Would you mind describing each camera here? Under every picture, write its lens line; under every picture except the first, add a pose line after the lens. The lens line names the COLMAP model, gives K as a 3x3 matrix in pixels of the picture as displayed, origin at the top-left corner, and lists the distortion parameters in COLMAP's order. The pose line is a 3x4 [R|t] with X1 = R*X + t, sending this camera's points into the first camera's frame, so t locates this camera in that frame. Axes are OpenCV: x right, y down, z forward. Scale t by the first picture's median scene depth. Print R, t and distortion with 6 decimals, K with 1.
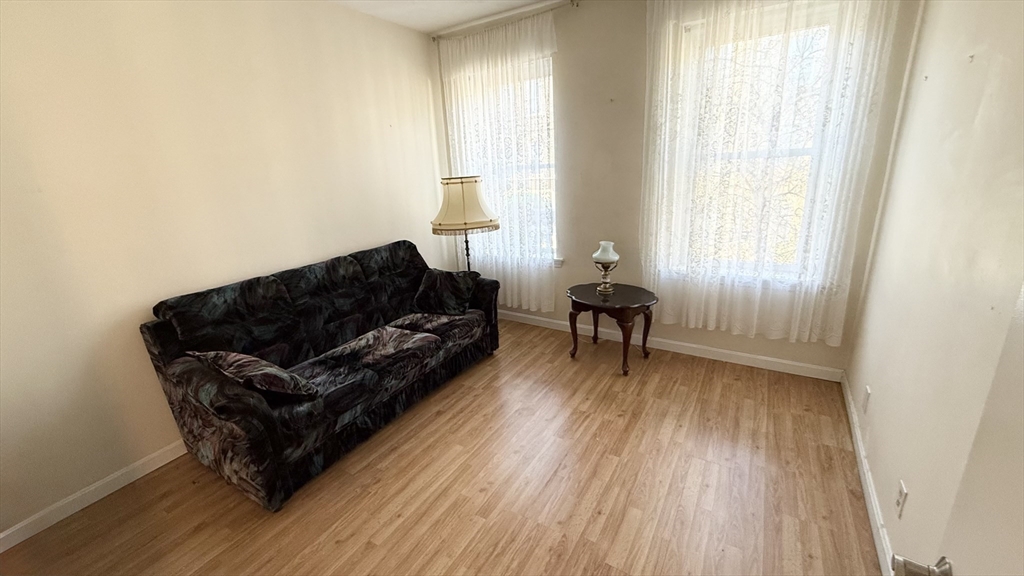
lens RADIAL K [[414.4, 0, 512.0], [0, 414.4, 288.0], [0, 0, 1]] dist [-0.002054, -0.000089]
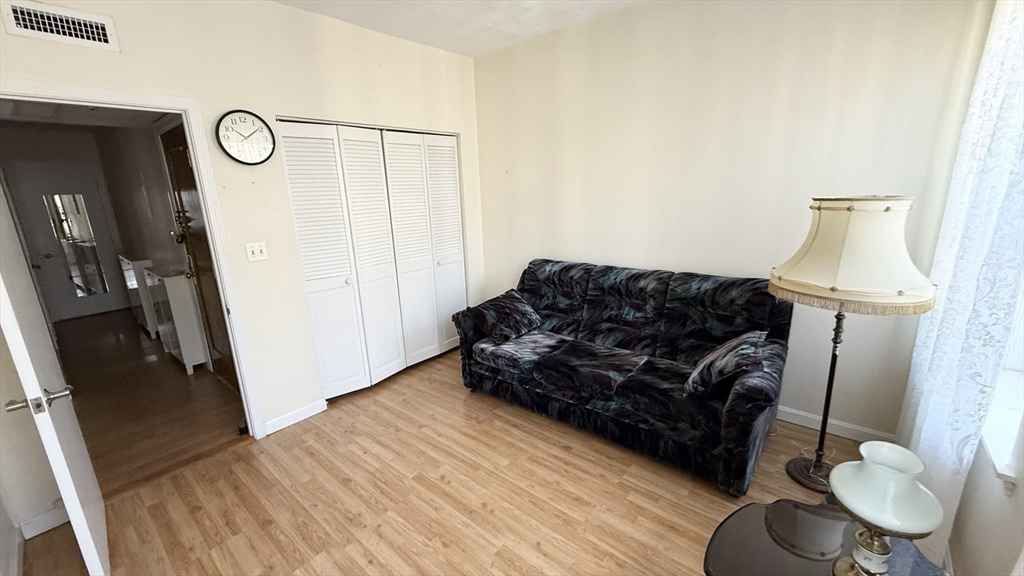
lens RADIAL K [[414.4, 0, 512.0], [0, 414.4, 288.0], [0, 0, 1]] dist [-0.002054, -0.000089]
pose [[-0.159631, 0.293745, -0.942461, 0.623489], [-0.232646, 0.916618, 0.325095, -0.306225], [0.959372, 0.271155, -0.077982, 0.863287]]
